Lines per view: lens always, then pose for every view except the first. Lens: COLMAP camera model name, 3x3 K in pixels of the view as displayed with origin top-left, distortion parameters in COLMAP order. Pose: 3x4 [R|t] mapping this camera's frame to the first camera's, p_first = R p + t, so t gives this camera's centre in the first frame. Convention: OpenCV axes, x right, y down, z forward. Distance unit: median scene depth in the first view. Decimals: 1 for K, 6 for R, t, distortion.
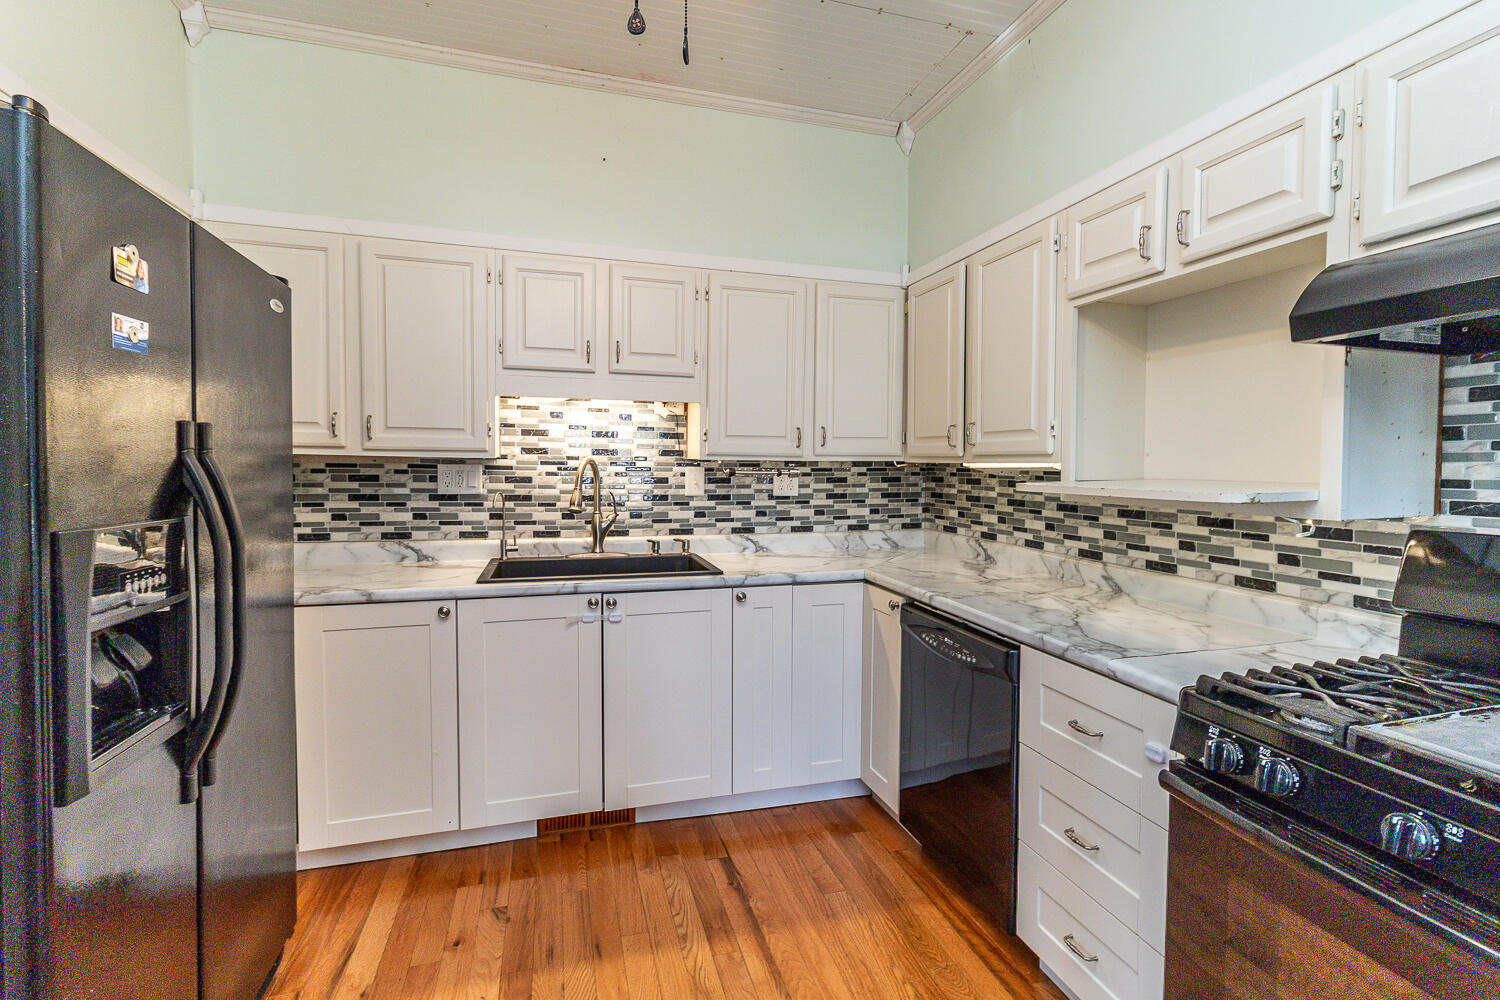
lens RADIAL K [[687.7, 0, 724.2], [0, 687.7, 485.2], [0, 0, 1]] dist [0.000139, 0.000158]
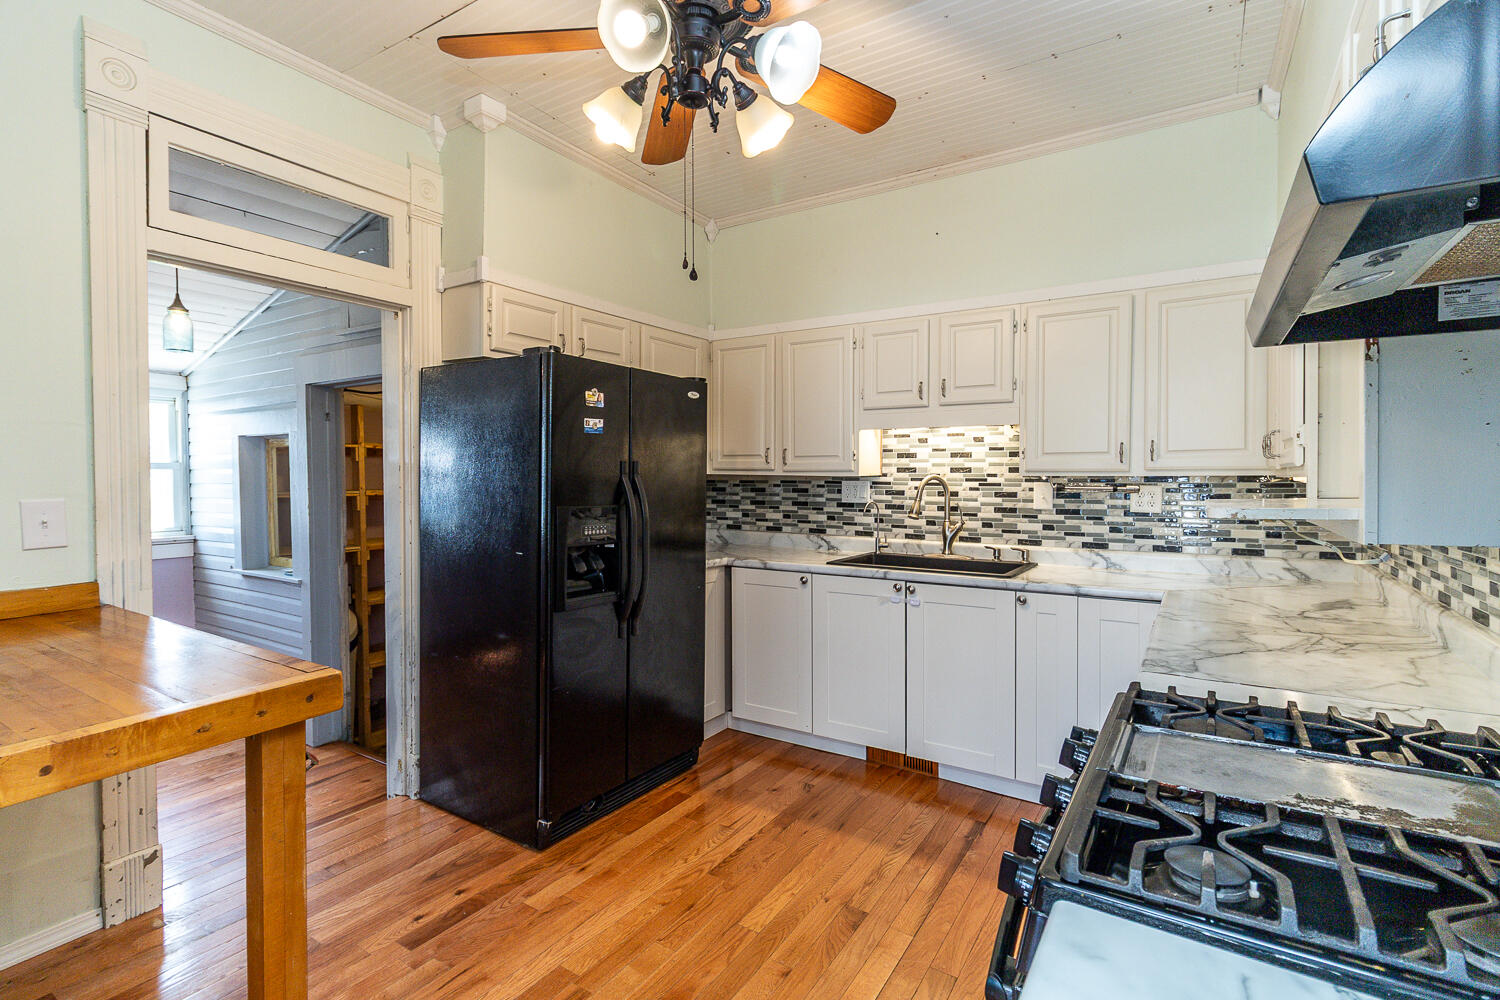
lens RADIAL K [[687.7, 0, 742.5], [0, 687.7, 486.7], [0, 0, 1]] dist [0.000139, 0.000158]
pose [[0.653767, 0.002928, -0.756690, 0.514603], [-0.020023, 0.999709, -0.013431, 0.003946], [0.756431, 0.023932, 0.653635, -0.058615]]
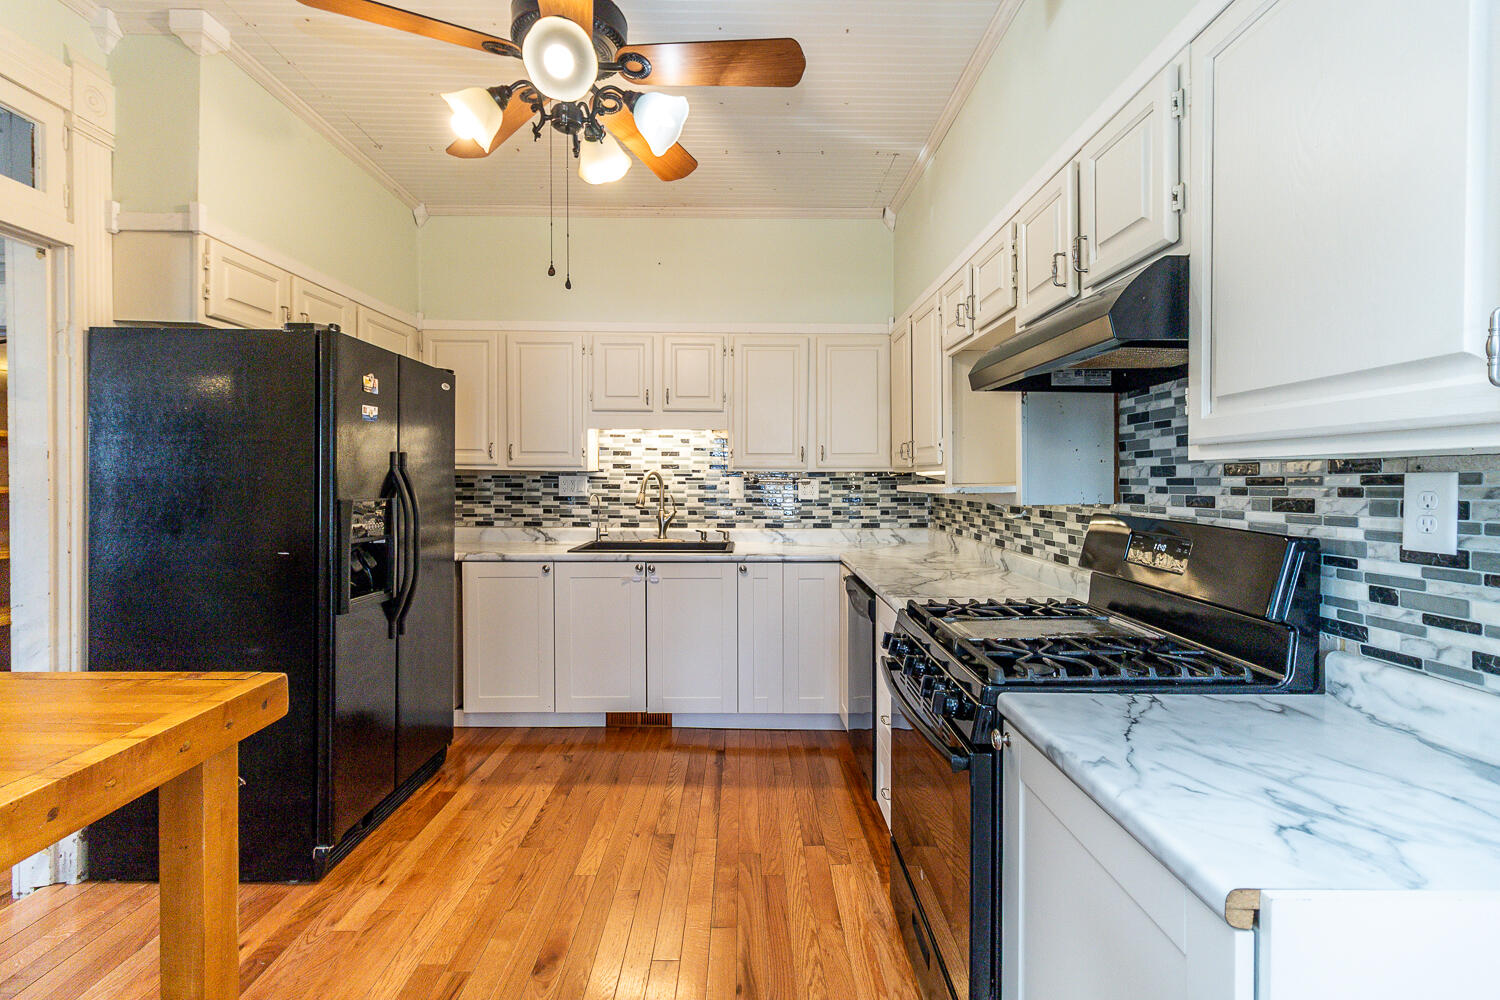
lens RADIAL K [[687.7, 0, 716.8], [0, 687.7, 484.2], [0, 0, 1]] dist [0.000139, 0.000158]
pose [[0.956763, -0.002027, -0.290860, 0.344831], [-0.005328, 0.999686, -0.024493, 0.022295], [0.290818, 0.024984, 0.956452, -0.319107]]
